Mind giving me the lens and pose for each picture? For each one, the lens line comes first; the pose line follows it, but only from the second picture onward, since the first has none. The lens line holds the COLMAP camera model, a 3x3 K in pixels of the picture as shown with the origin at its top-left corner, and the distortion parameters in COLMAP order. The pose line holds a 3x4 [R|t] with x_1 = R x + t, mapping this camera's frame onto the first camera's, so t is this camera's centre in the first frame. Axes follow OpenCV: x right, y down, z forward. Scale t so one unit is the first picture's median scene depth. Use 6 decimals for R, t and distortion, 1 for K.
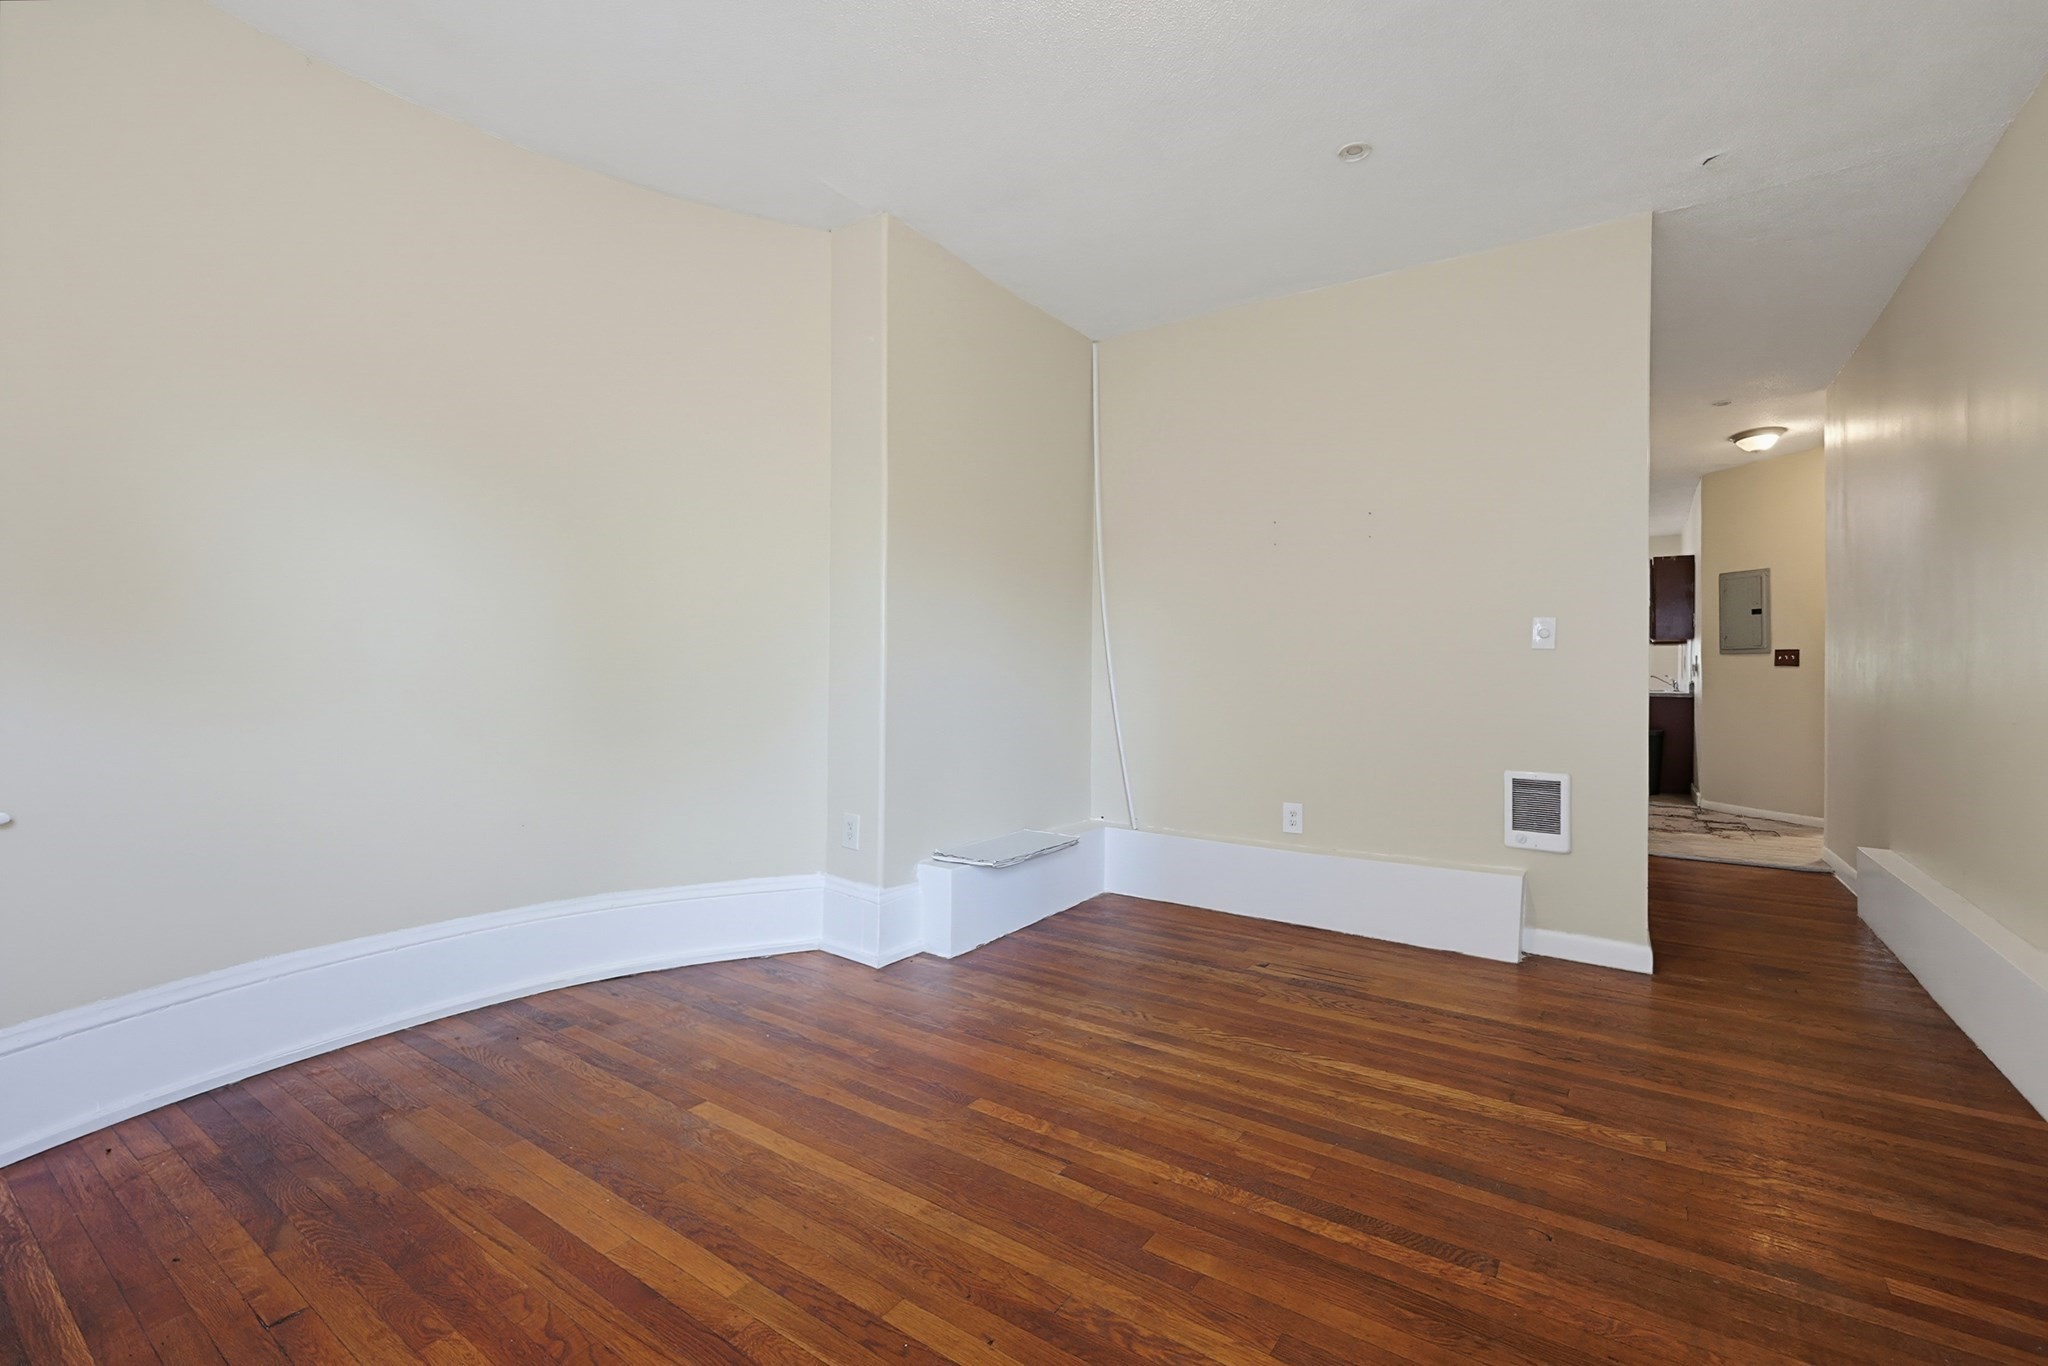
lens RADIAL K [[880.3, 0, 1024.0], [0, 880.3, 683.0], [0, 0, 1]] dist [0.001139, 0.000784]
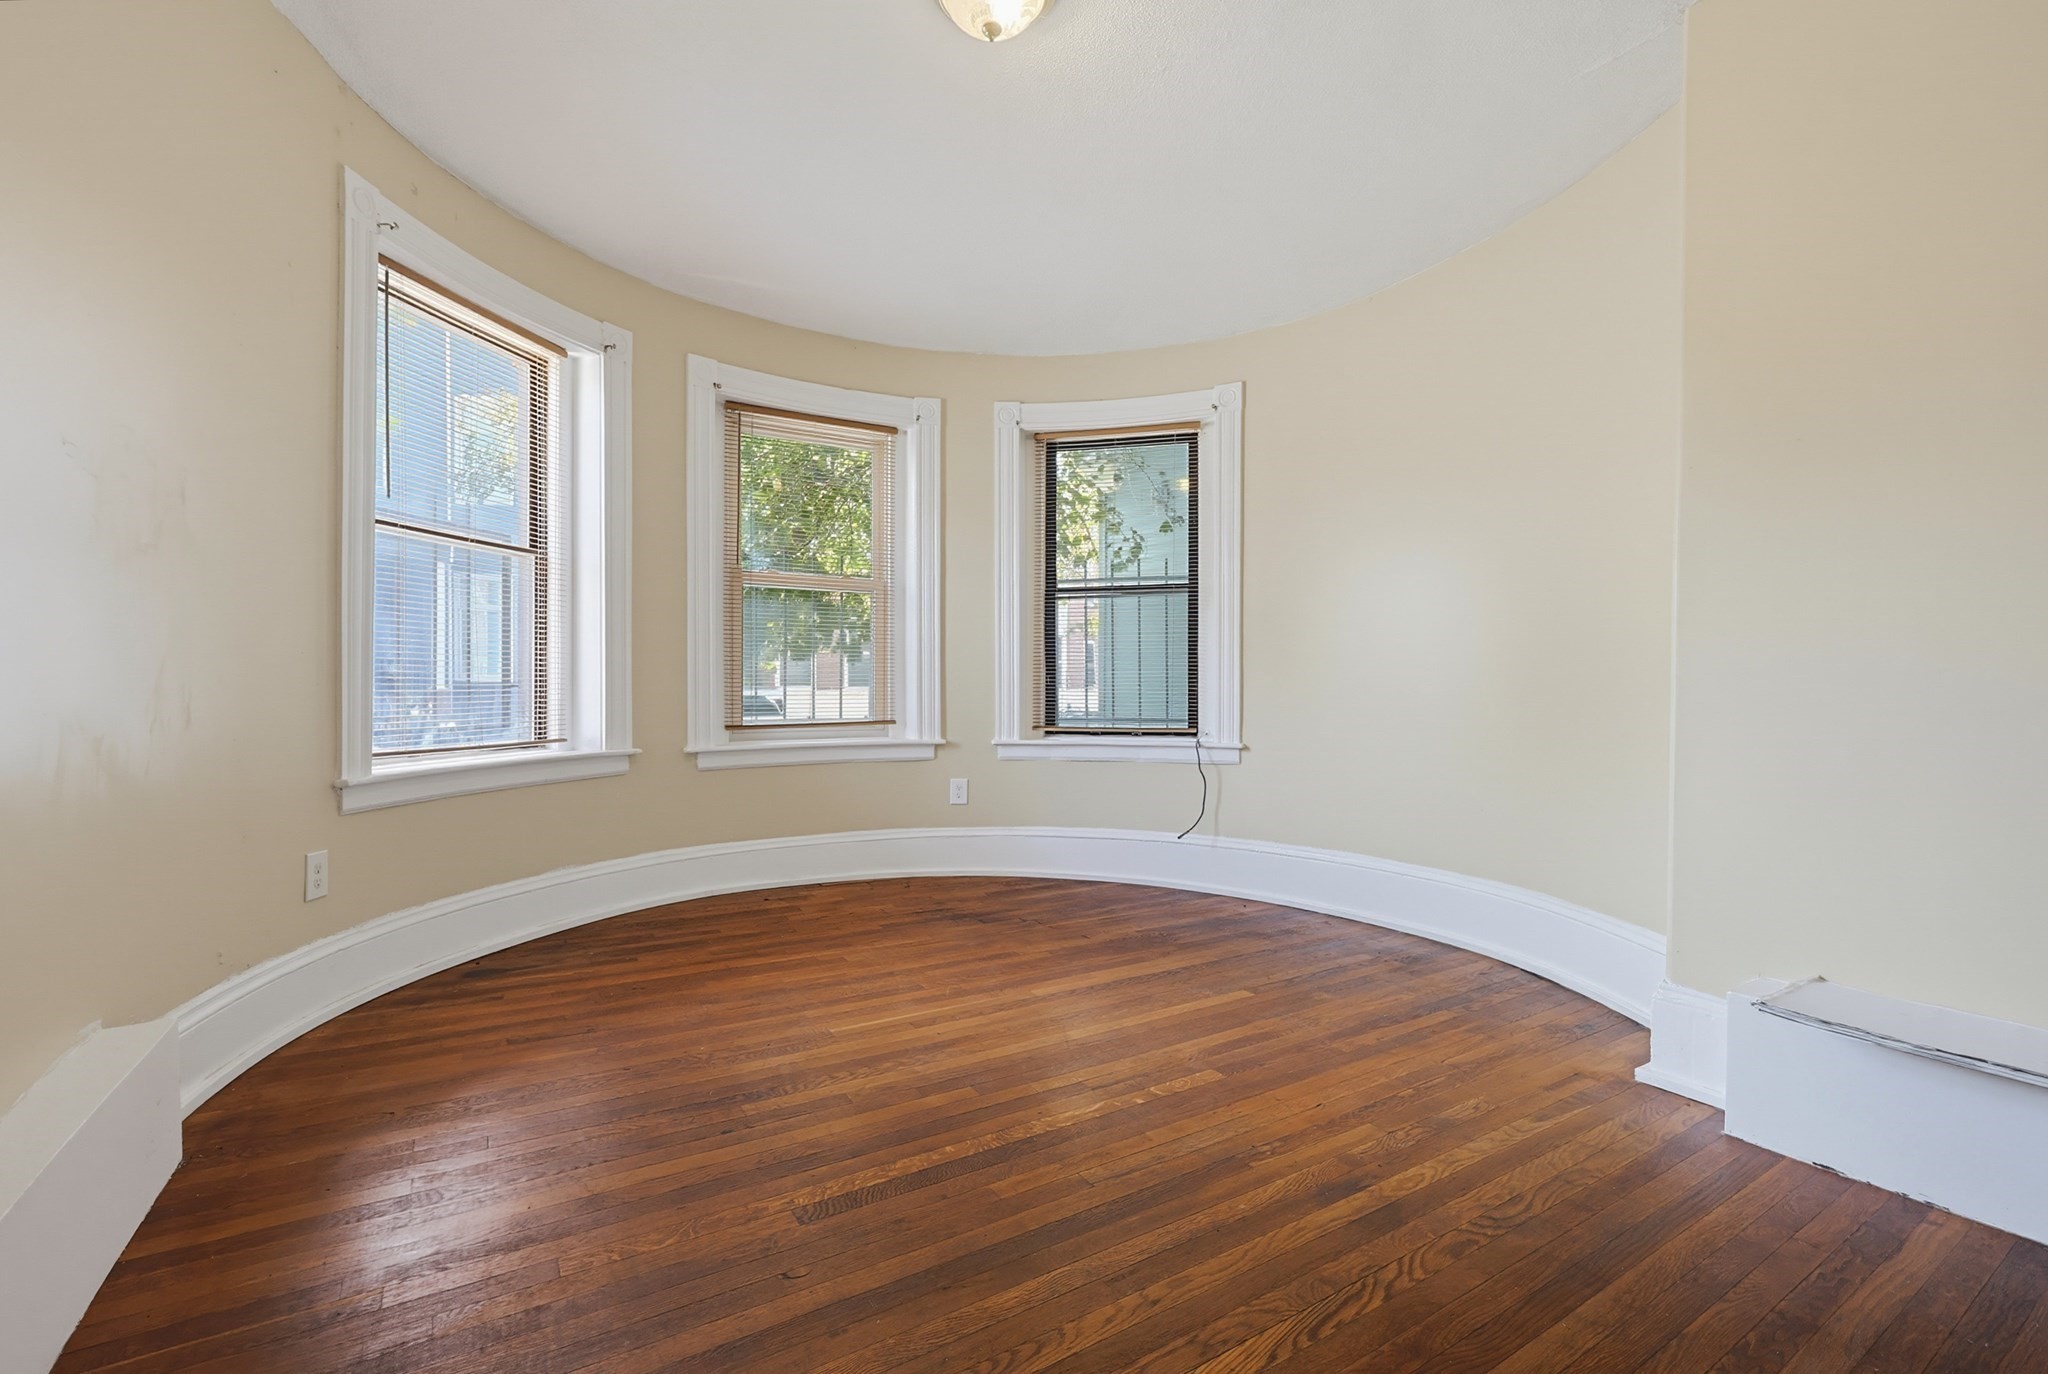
lens RADIAL K [[880.3, 0, 1024.0], [0, 880.3, 687.0], [0, 0, 1]] dist [0.001139, 0.000784]
pose [[-0.376815, -0.012176, -0.926208, 0.965709], [-0.018149, 0.999819, -0.005760, 0.022158], [0.926111, 0.014640, -0.376968, 1.117954]]
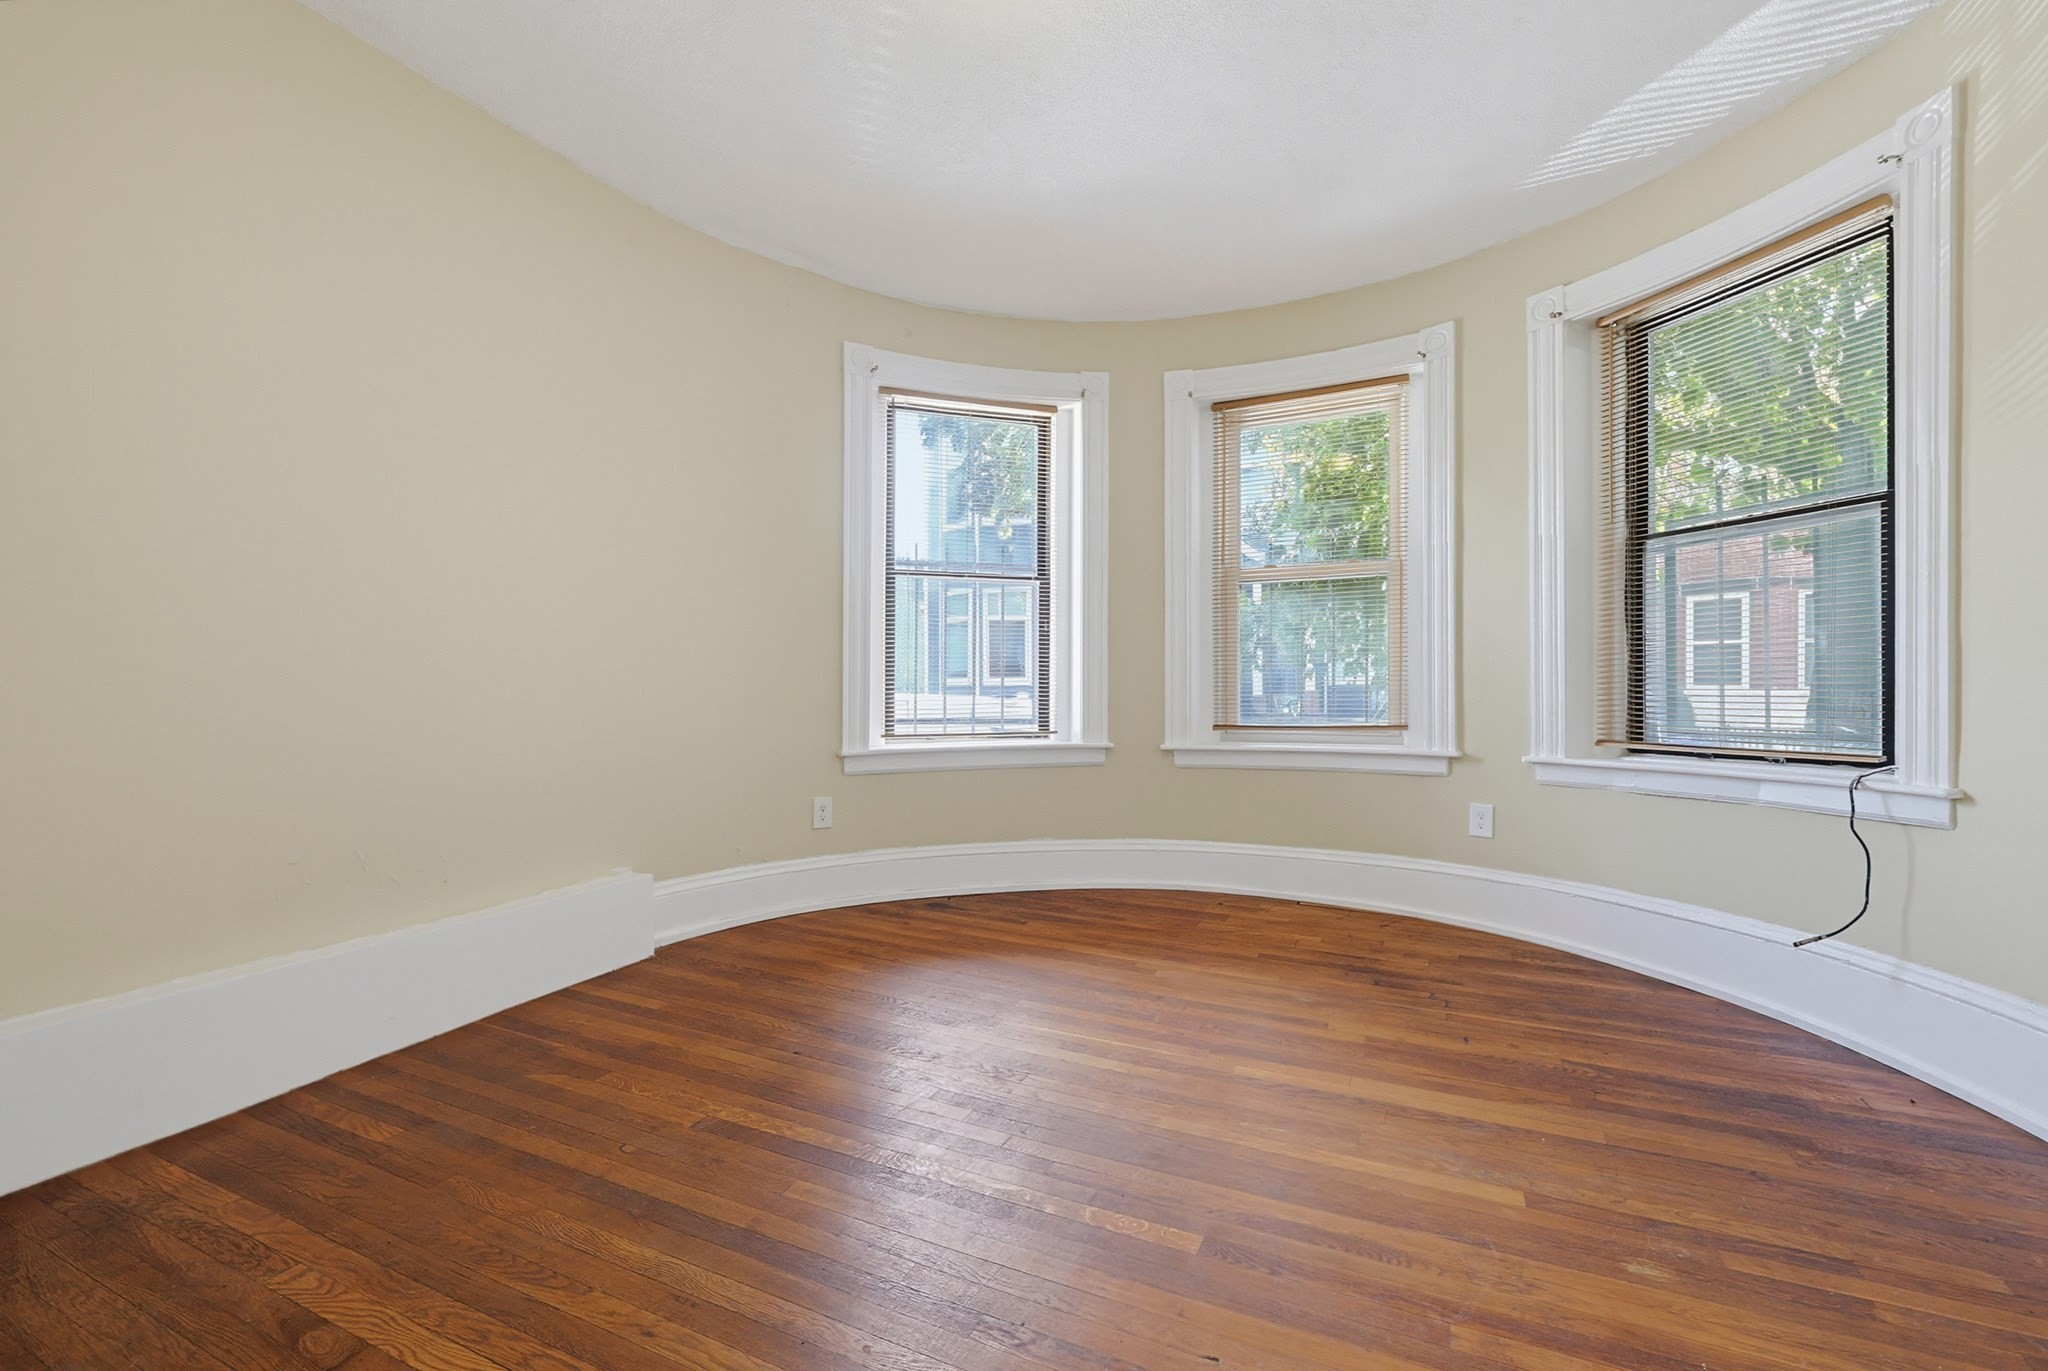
lens RADIAL K [[883.2, 0, 1046.7], [0, 883.2, 686.1], [0, 0, 1]] dist [-0.001954, 0.000214]
pose [[-0.981483, -0.005727, -0.191465, 0.199646], [-0.007241, 0.999948, 0.007207, 0.010306], [0.191414, 0.008460, -0.981473, 1.605820]]
